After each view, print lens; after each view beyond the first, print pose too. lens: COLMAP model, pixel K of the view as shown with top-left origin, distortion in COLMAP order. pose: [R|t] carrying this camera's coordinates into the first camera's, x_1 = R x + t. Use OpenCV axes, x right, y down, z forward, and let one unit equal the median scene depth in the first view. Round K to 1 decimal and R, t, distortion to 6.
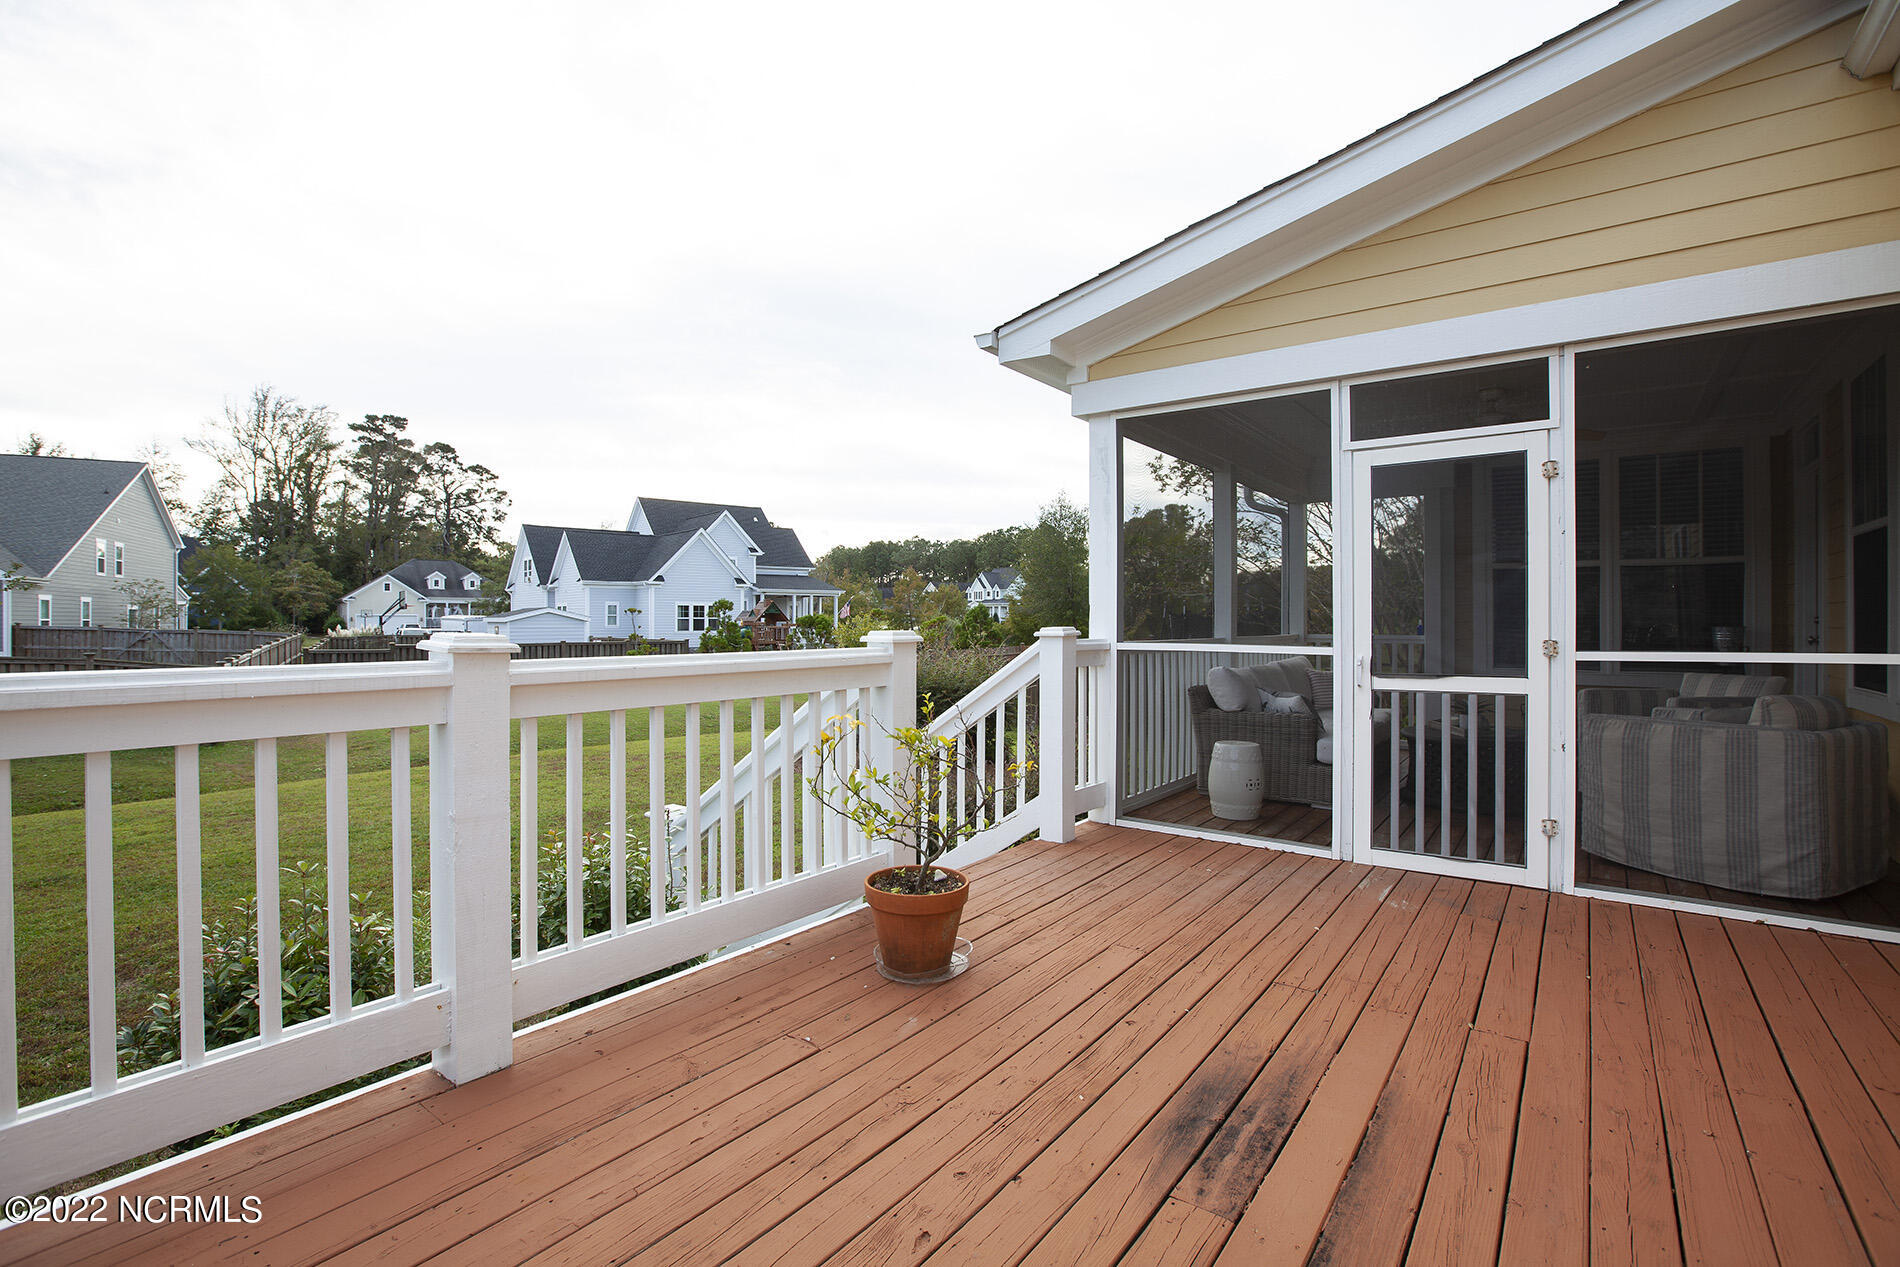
lens RADIAL K [[864.4, 0, 950.0], [0, 864.4, 633.5], [0, 0, 1]] dist [-0.036365, 0.000350]
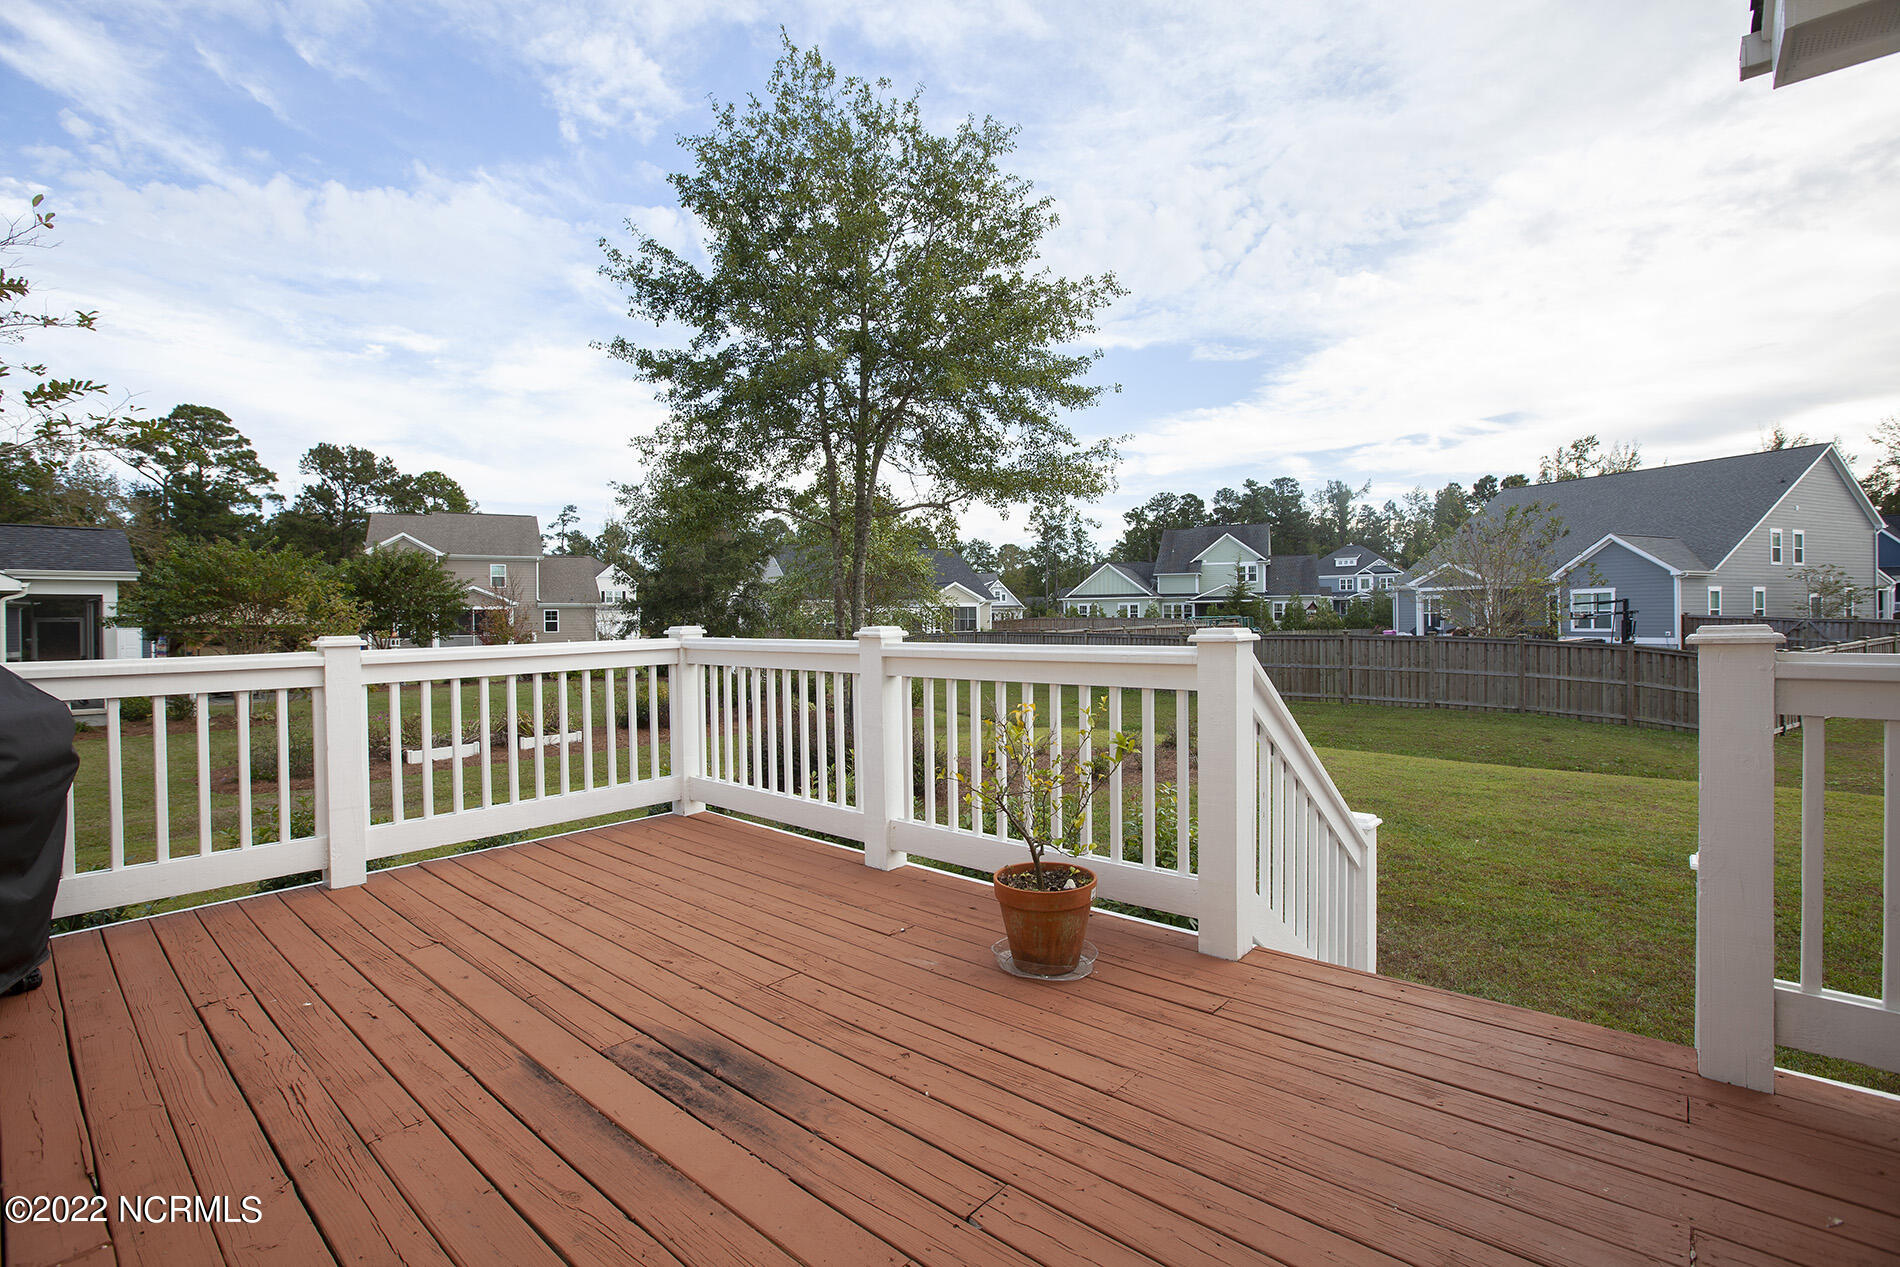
lens RADIAL K [[869.0, 0, 938.5], [0, 869.0, 639.5], [0, 0, 1]] dist [-0.041289, 0.000463]
pose [[-0.087108, 0.020637, -0.995985, 0.068382], [0.001058, 0.999787, 0.020623, -0.000741], [0.996198, 0.000742, -0.087112, 0.068110]]
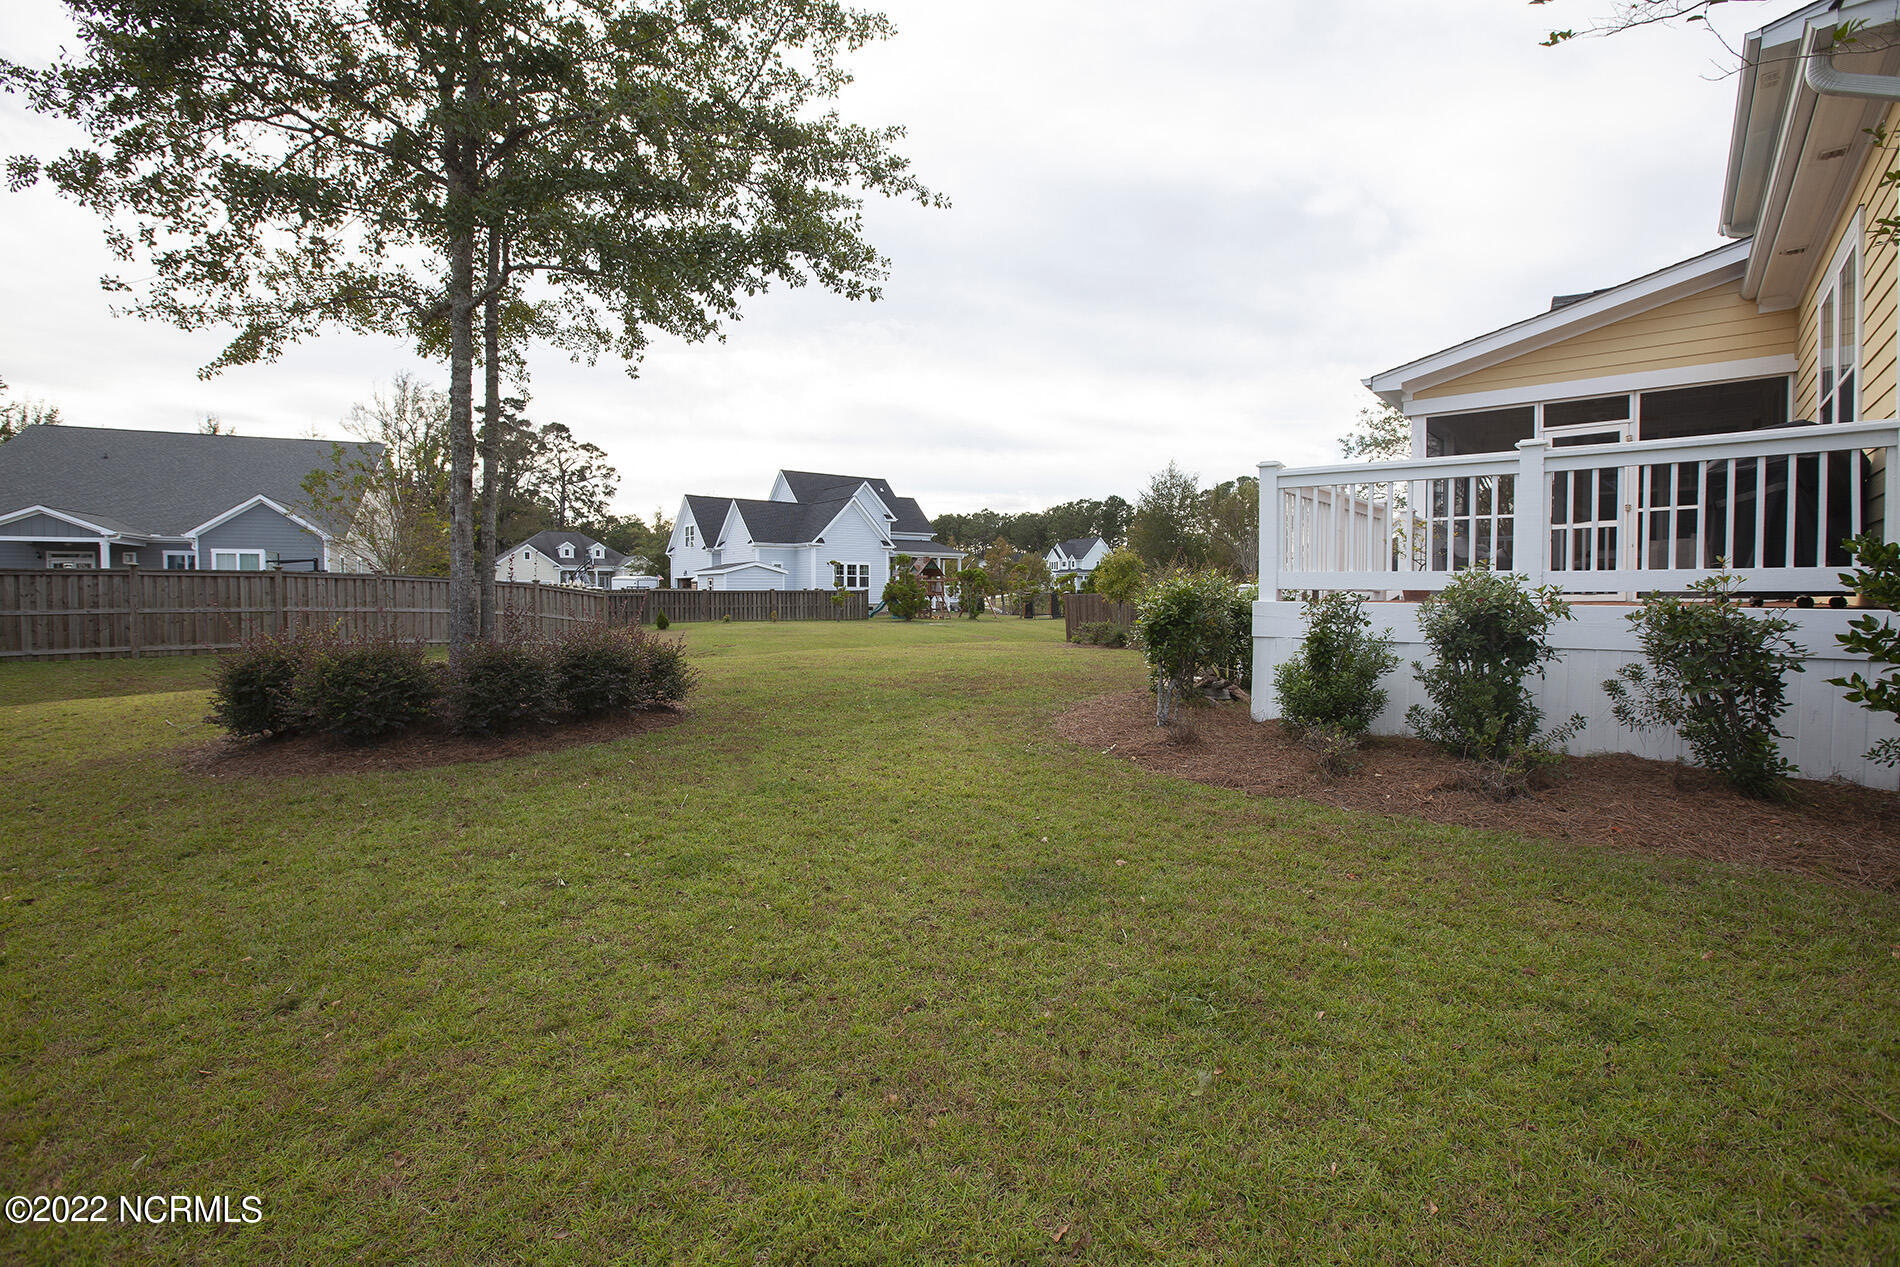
lens RADIAL K [[869.0, 0, 938.5], [0, 869.0, 639.5], [0, 0, 1]] dist [-0.041289, 0.000463]
pose [[0.997560, 0.004456, -0.069678, -0.090878], [-0.002073, 0.999411, 0.034248, 0.025141], [0.069789, -0.034020, 0.996981, -0.130191]]
